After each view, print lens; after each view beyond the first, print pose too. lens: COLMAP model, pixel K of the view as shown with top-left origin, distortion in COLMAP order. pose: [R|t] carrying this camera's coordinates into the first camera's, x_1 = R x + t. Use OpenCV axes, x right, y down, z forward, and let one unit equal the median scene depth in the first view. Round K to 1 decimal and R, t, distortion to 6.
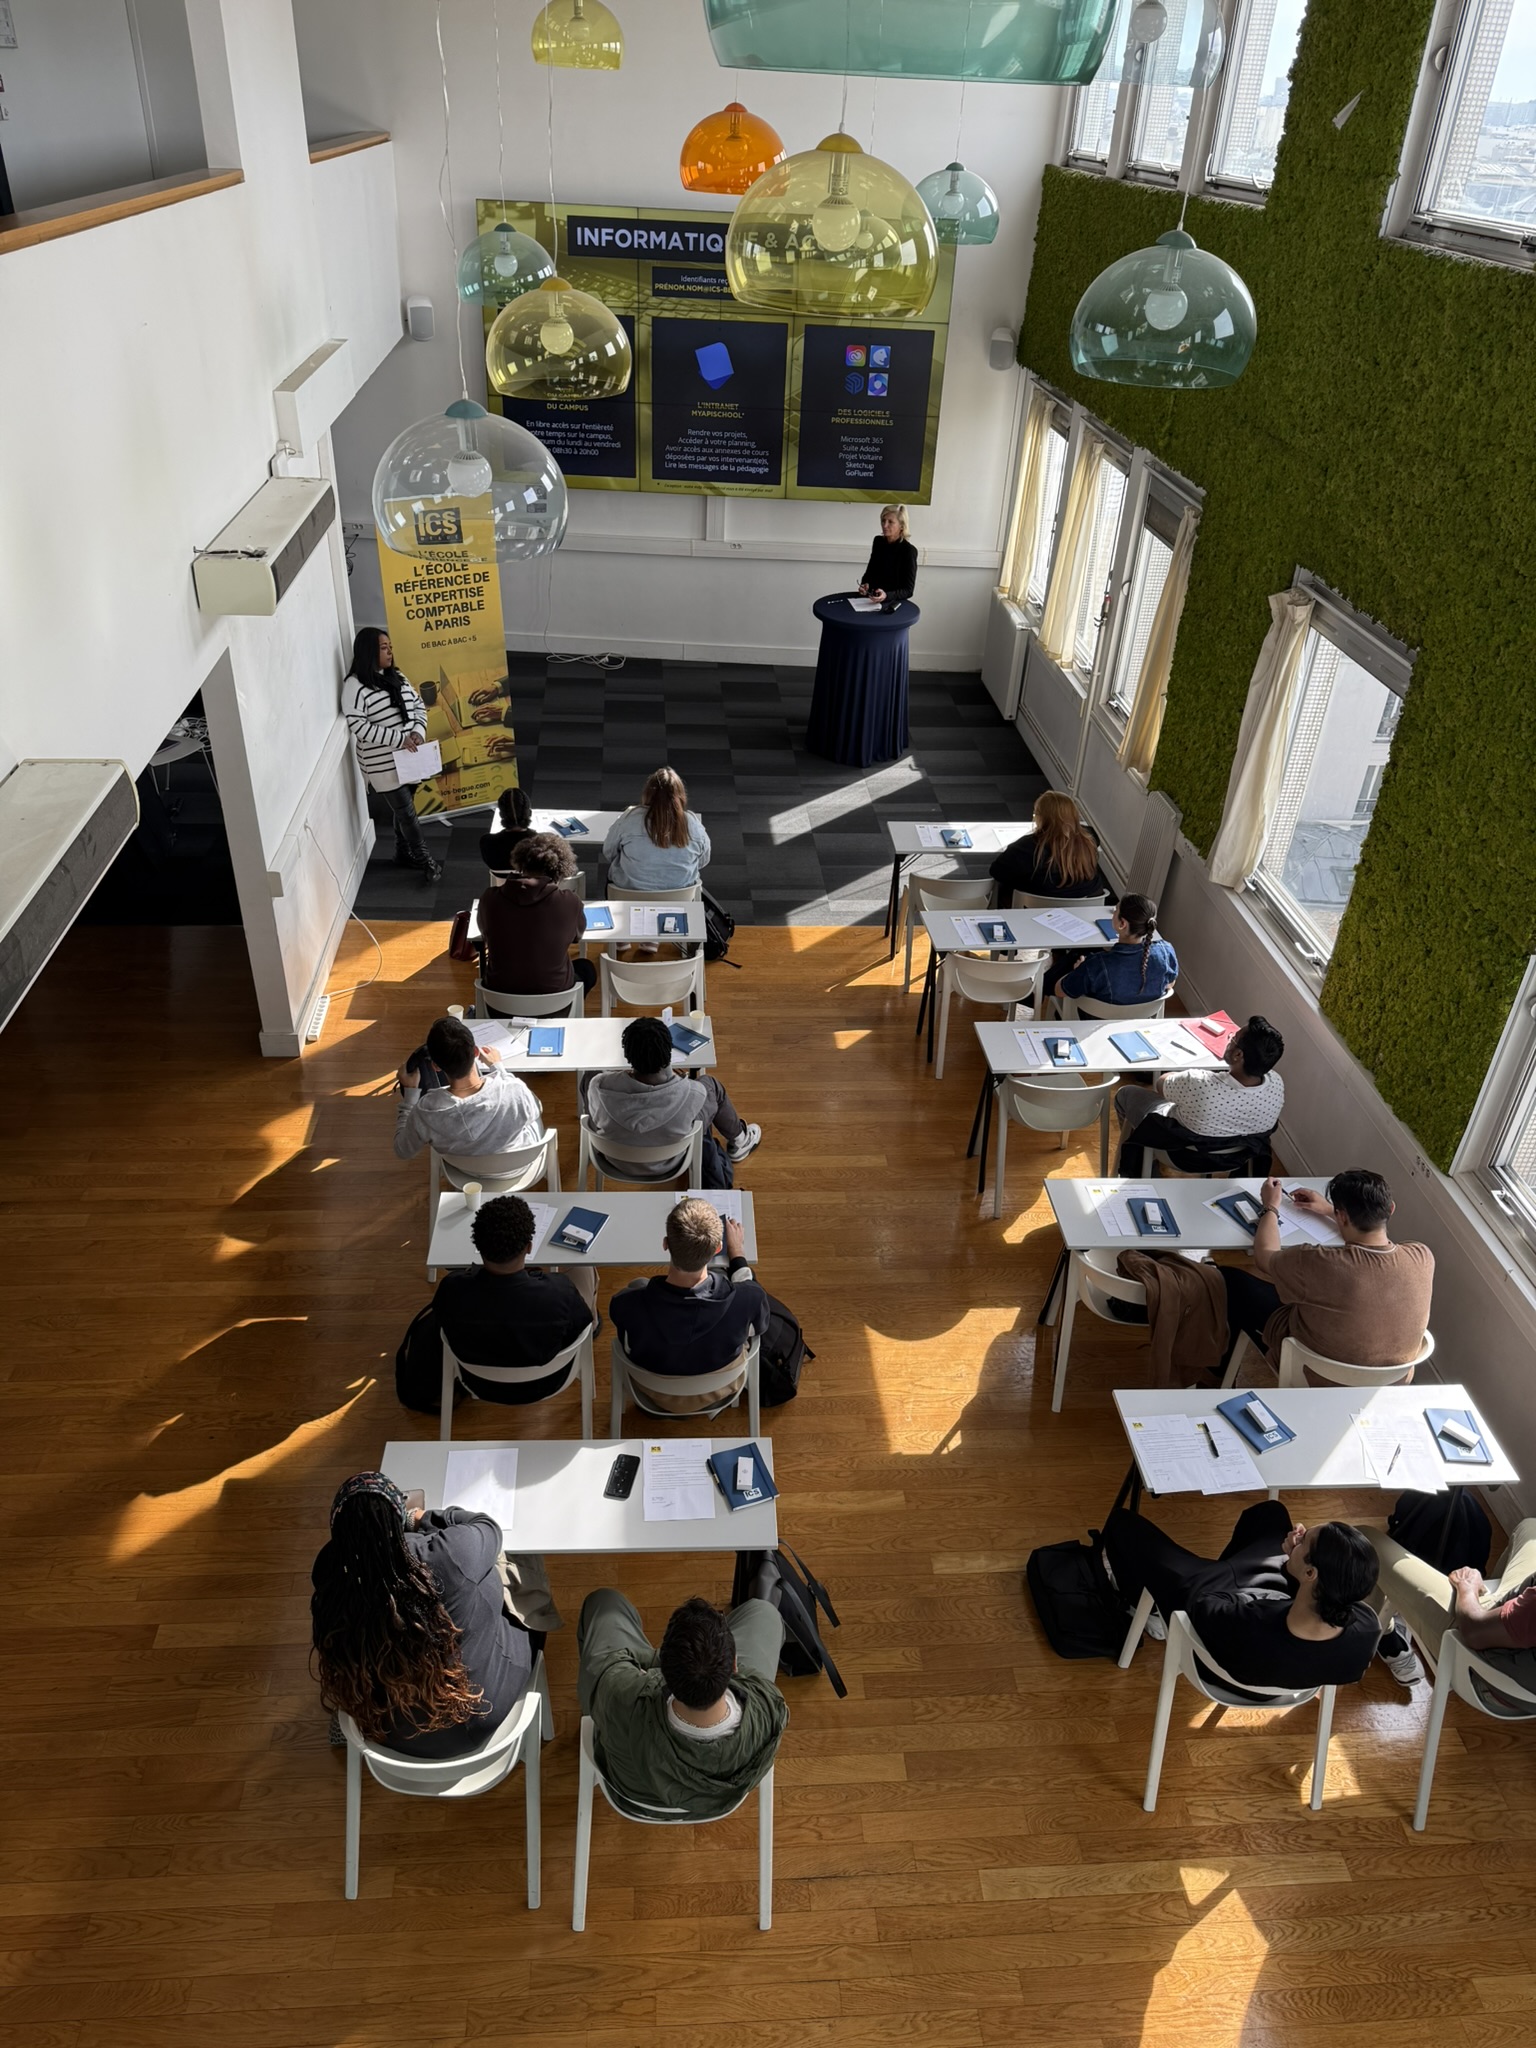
lens RADIAL K [[1437.8, 0, 777.0], [0, 1437.8, 1024.2], [0, 0, 1]] dist [0.044260, -0.036227]
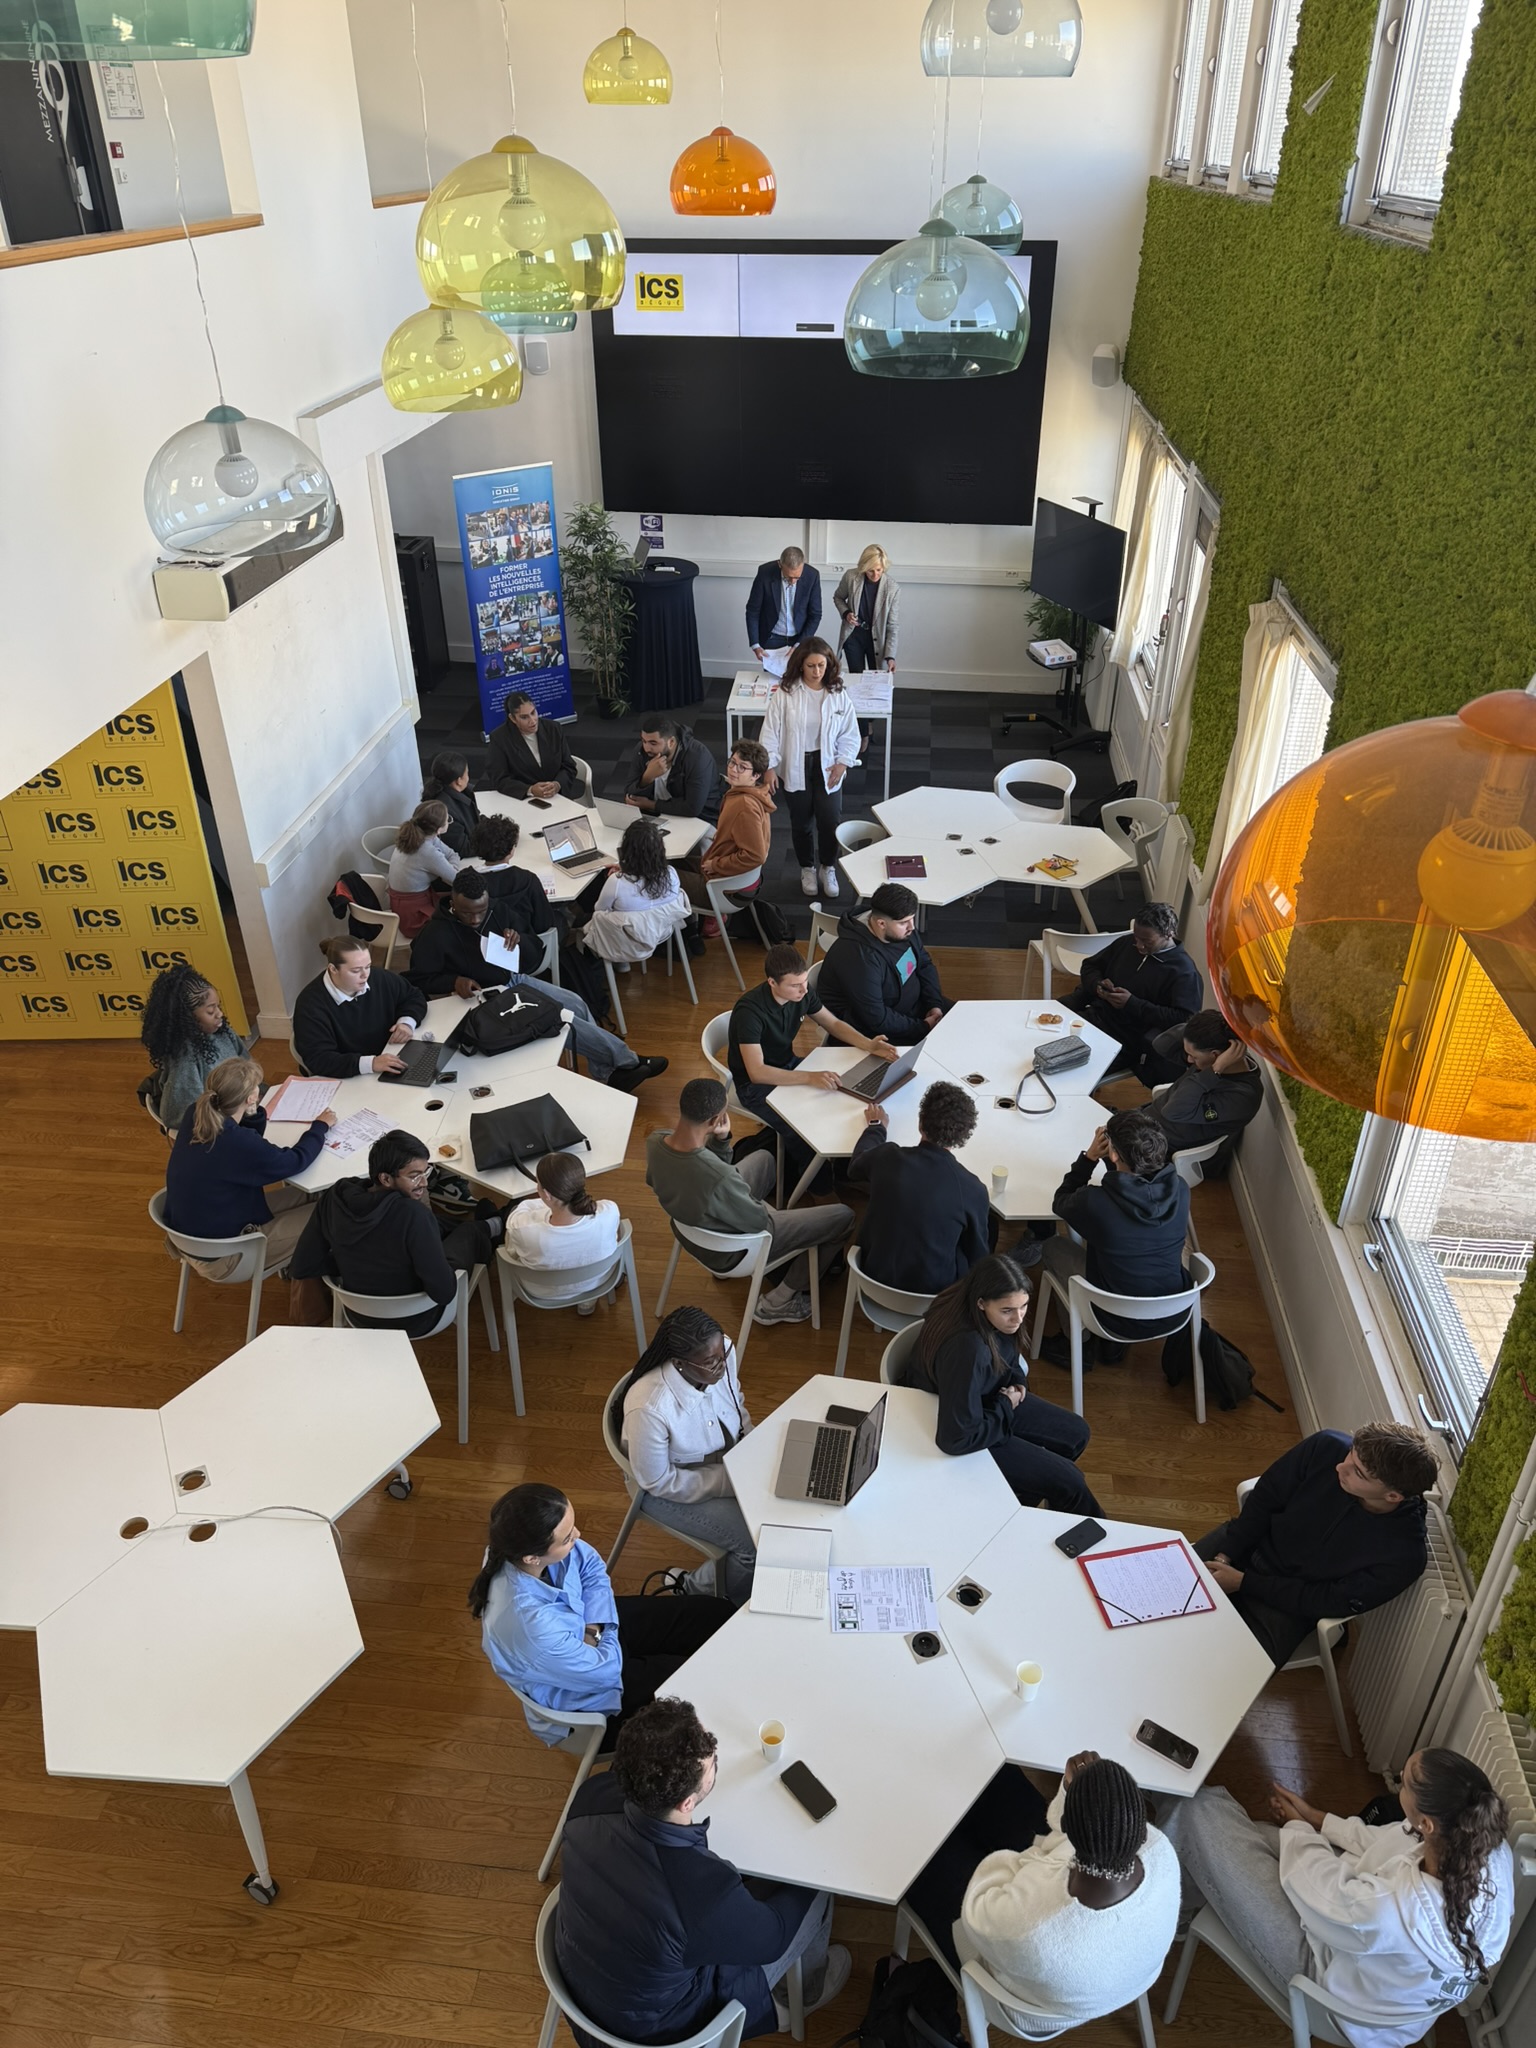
lens RADIAL K [[1437.8, 0, 786.3], [0, 1437.8, 1022.8], [0, 0, 1]] dist [0.044260, -0.036227]
pose [[0.981984, 0.052269, -0.181591, 0.277019], [-0.056565, 0.998227, -0.018552, 0.011744], [0.180299, 0.028490, 0.983199, 0.028153]]
